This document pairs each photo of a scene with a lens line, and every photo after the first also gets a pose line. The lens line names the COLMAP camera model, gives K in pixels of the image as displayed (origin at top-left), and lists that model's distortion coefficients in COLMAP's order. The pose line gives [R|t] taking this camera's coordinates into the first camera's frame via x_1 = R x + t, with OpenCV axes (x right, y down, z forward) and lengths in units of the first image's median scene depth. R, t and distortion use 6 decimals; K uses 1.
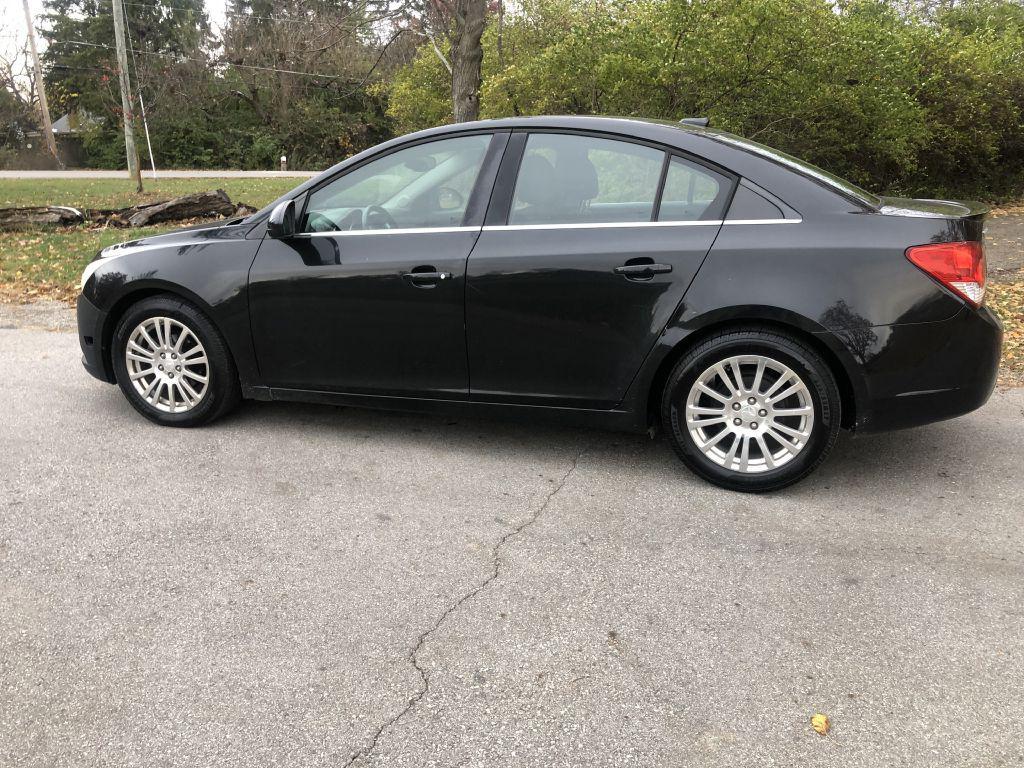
lens RADIAL K [[819.8, 0, 512.0], [0, 819.8, 384.0], [0, 0, 1]] dist [0.026644, -0.008241]
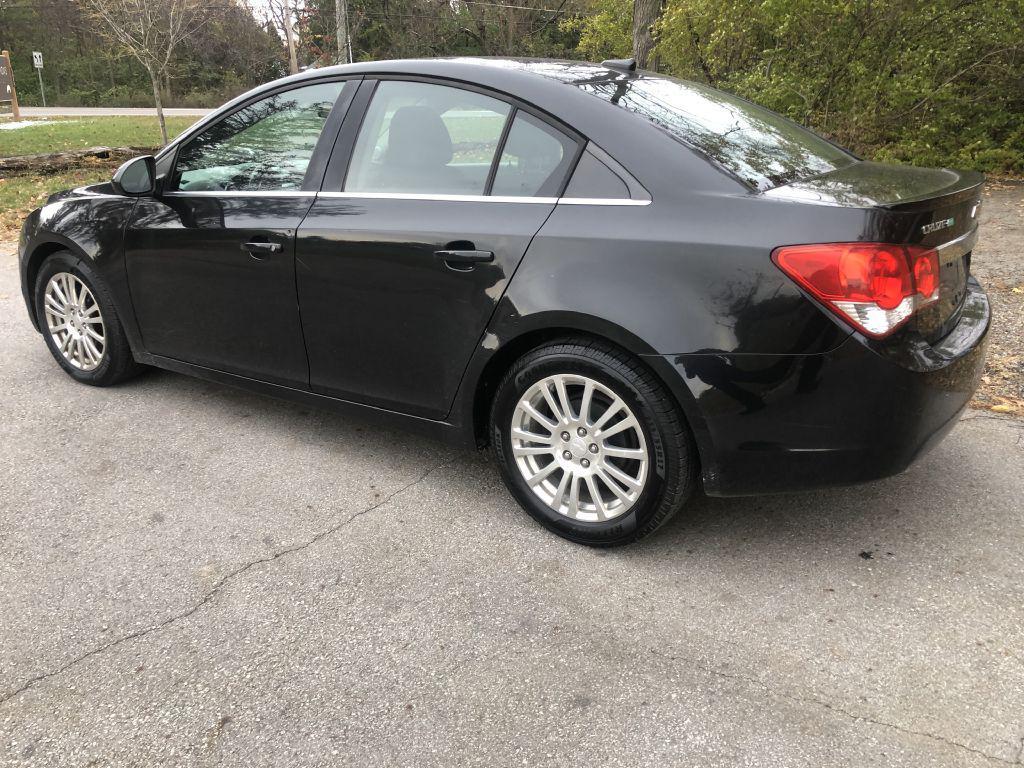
lens RADIAL K [[809.5, 0, 508.8], [0, 809.5, 381.2], [0, 0, 1]] dist [0.097182, -0.084703]
pose [[0.959386, 0.091653, -0.266791, 0.415930], [-0.073315, 0.994260, 0.077925, -0.080653], [0.272401, -0.055201, 0.960599, 0.233282]]
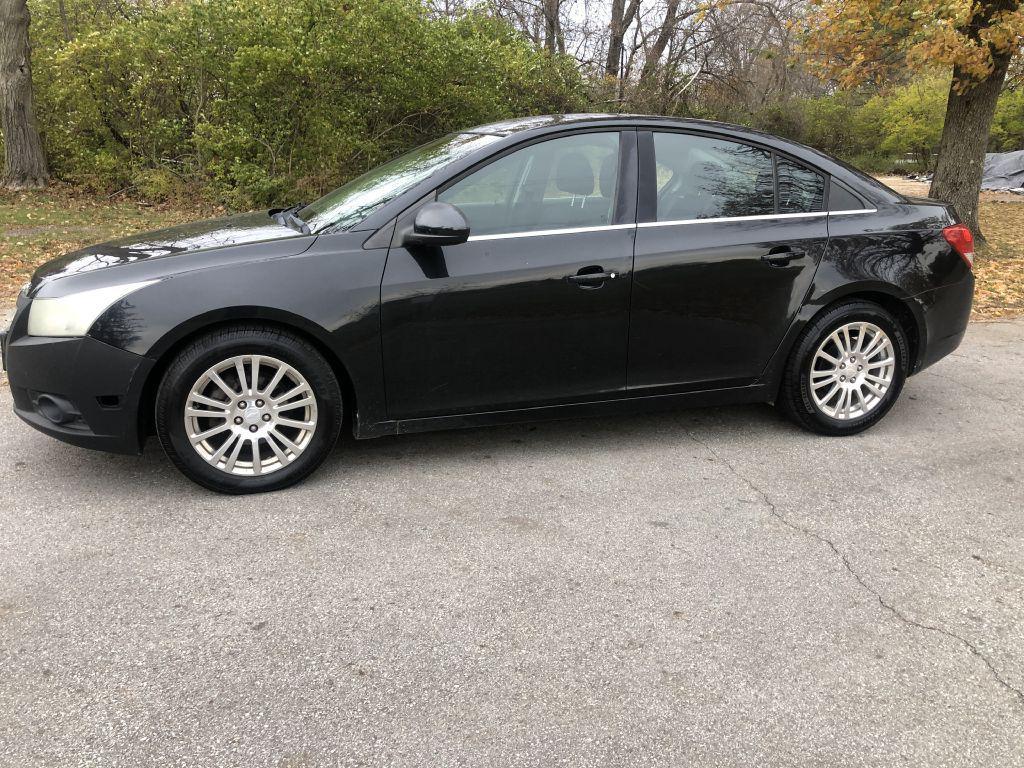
lens RADIAL K [[809.5, 0, 508.8], [0, 809.5, 381.2], [0, 0, 1]] dist [0.097182, -0.084703]
pose [[0.818116, -0.135183, 0.558938, -0.780136], [0.137368, 0.989779, 0.038320, -0.062207], [-0.558405, 0.045430, 0.828324, 0.276142]]
